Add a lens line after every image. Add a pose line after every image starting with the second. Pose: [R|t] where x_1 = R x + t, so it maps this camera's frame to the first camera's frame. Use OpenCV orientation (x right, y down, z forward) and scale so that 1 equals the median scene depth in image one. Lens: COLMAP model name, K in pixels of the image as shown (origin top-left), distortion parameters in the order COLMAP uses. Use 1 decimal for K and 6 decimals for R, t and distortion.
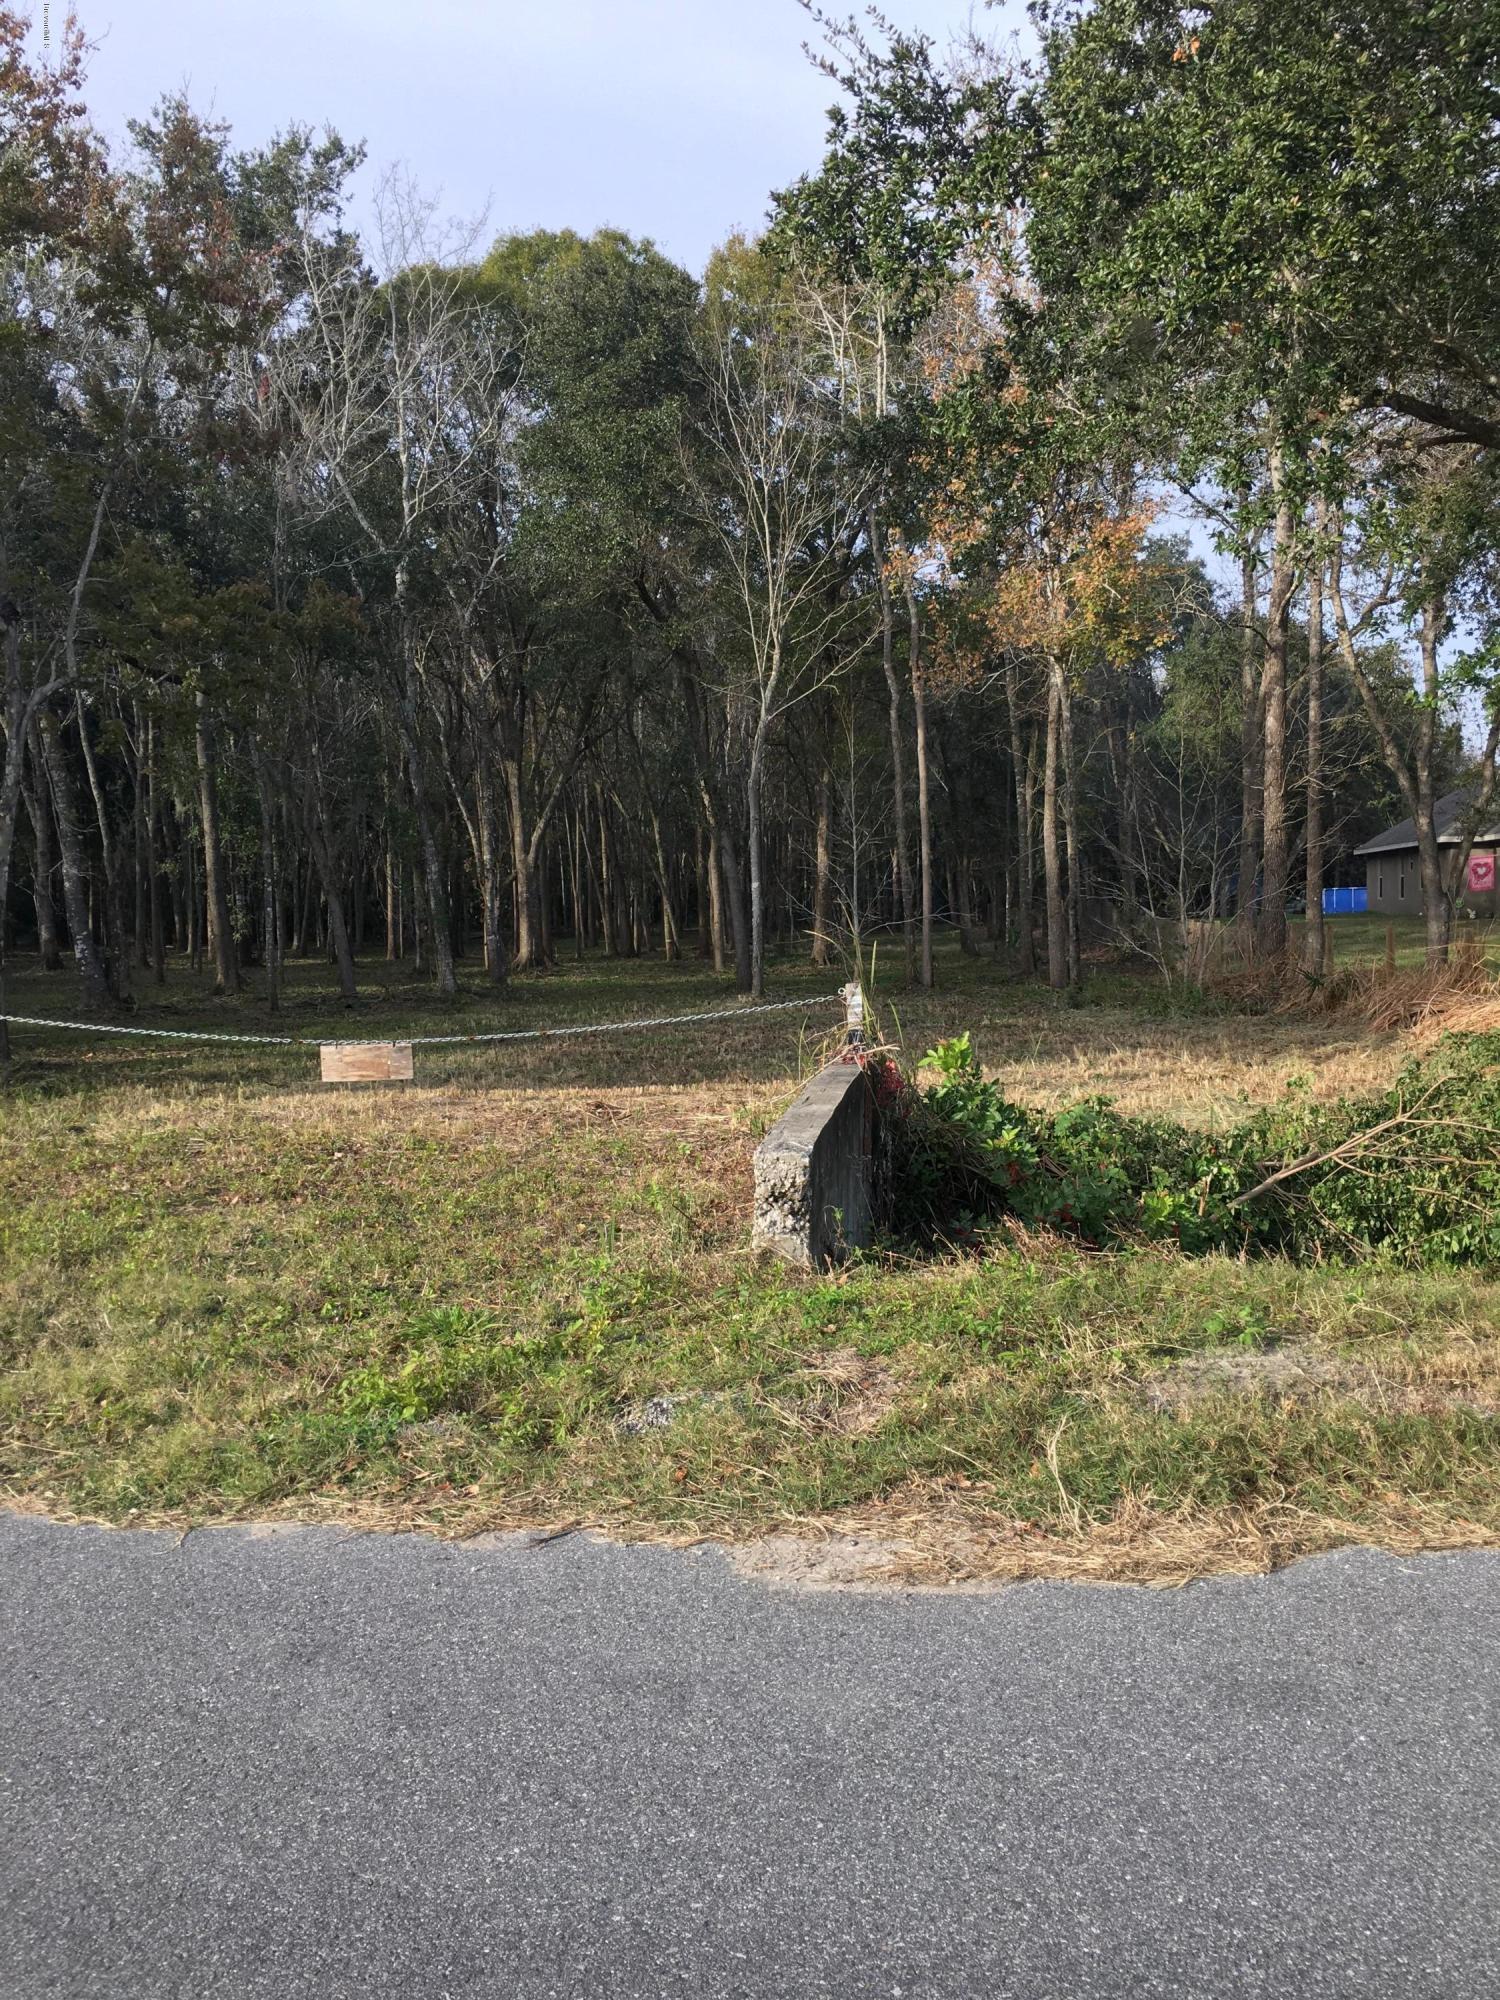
lens RADIAL K [[1674.8, 0, 744.1], [0, 1674.8, 954.7], [0, 0, 1]] dist [0.062882, -0.095444]
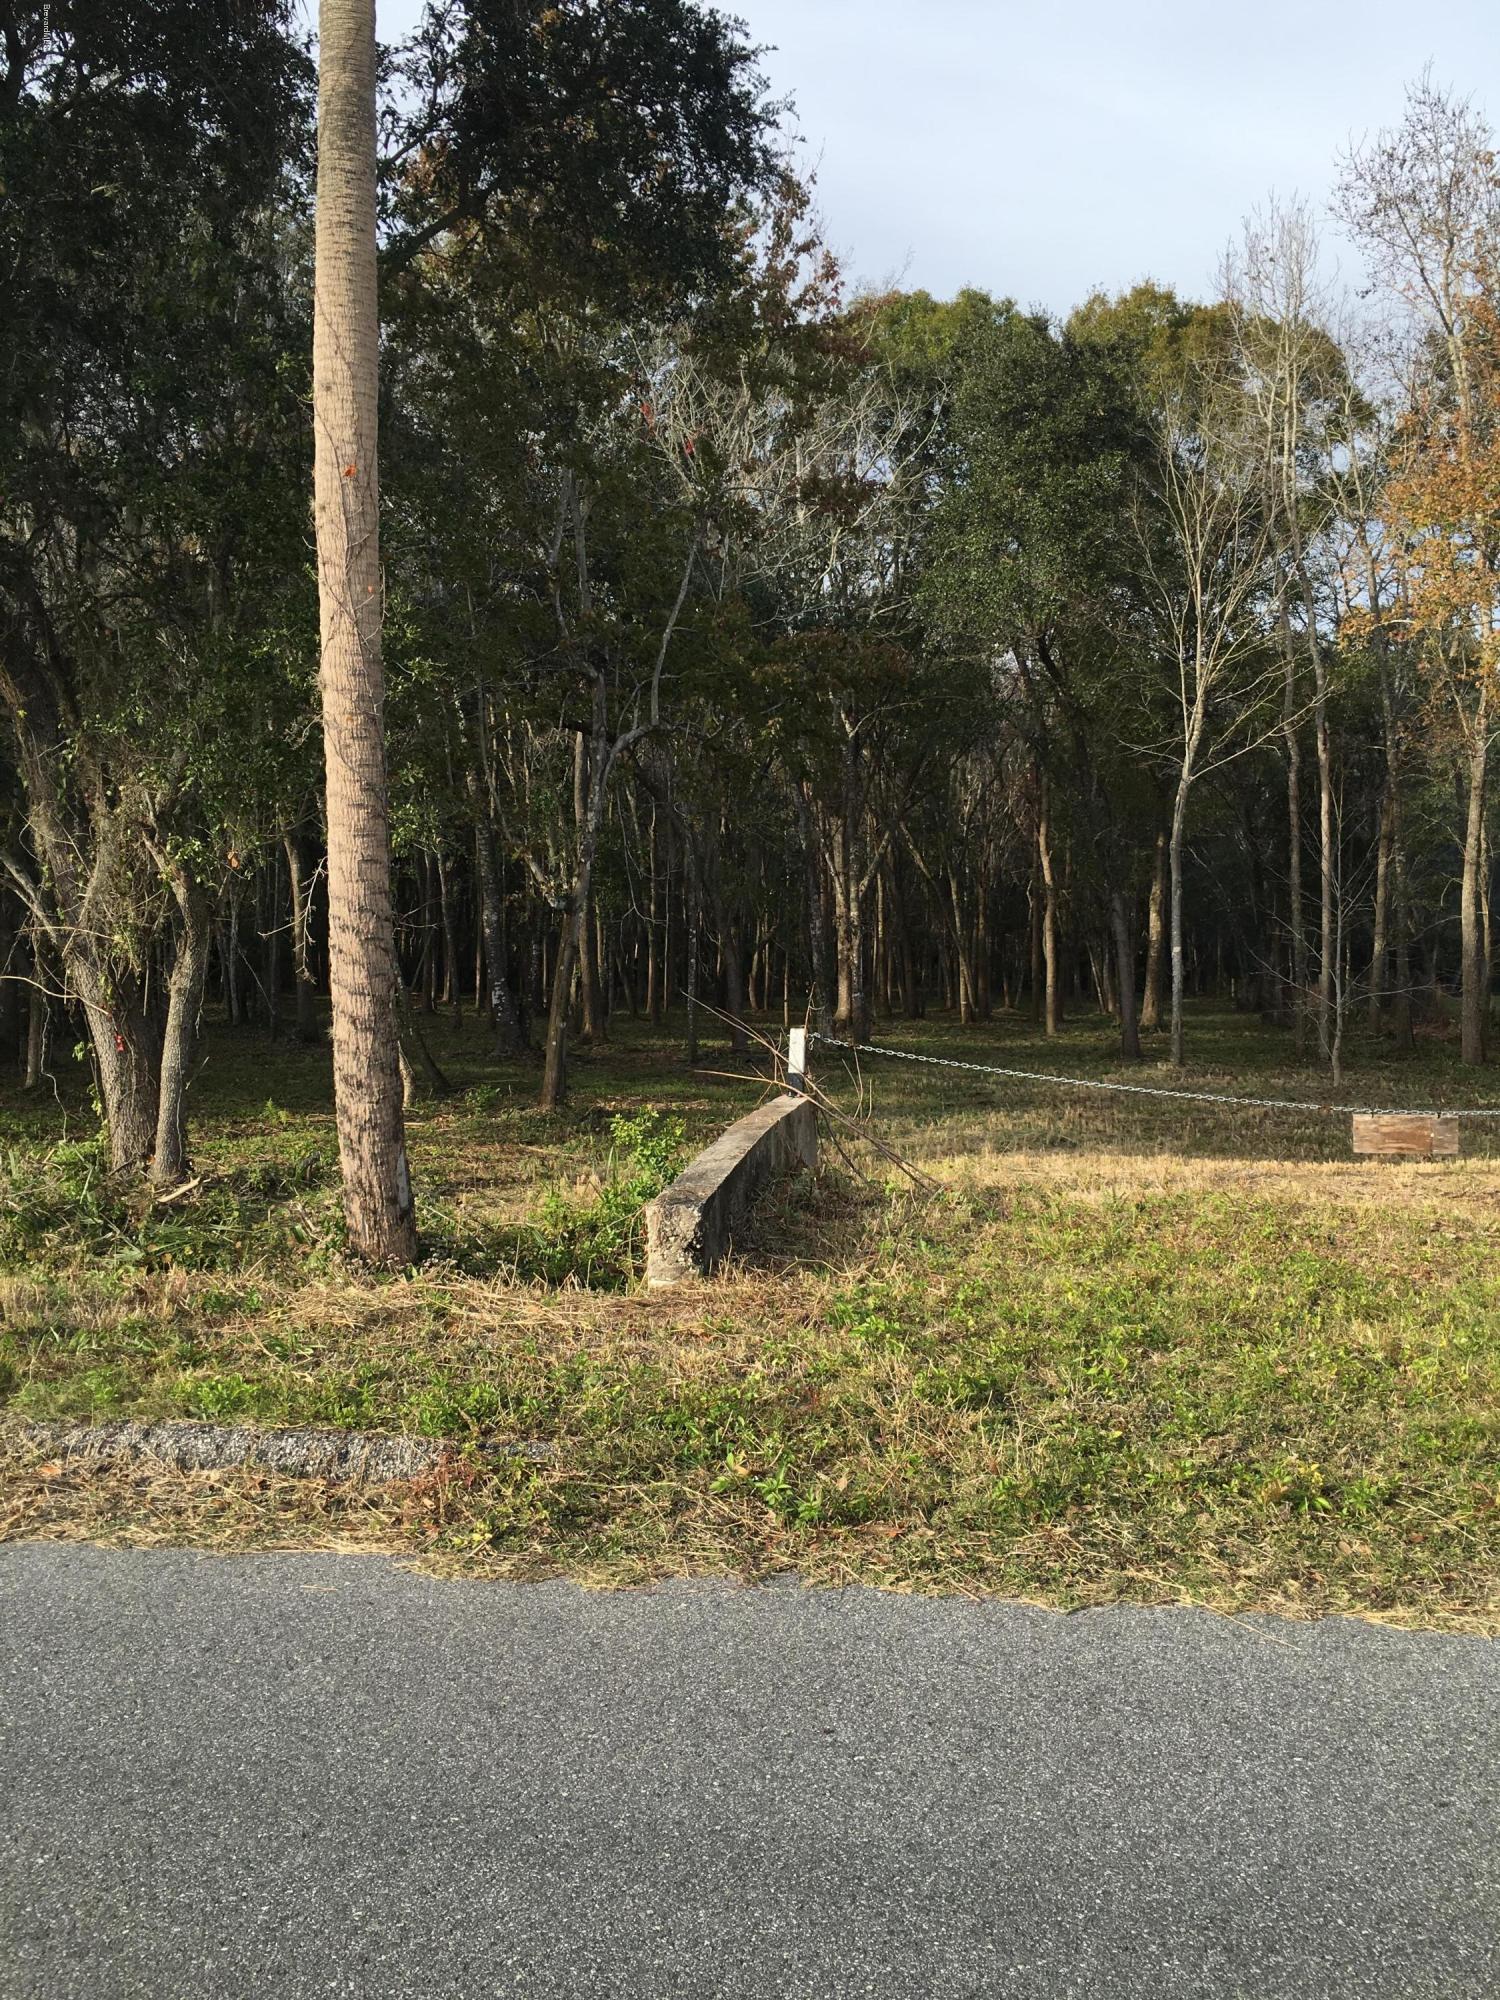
lens RADIAL K [[1674.8, 0, 744.1], [0, 1674.8, 954.7], [0, 0, 1]] dist [0.062882, -0.095444]
pose [[0.997110, 0.027451, -0.070842, -0.173683], [-0.029981, 0.998941, -0.034904, 0.002912], [0.069809, 0.036927, 0.996877, 0.012986]]
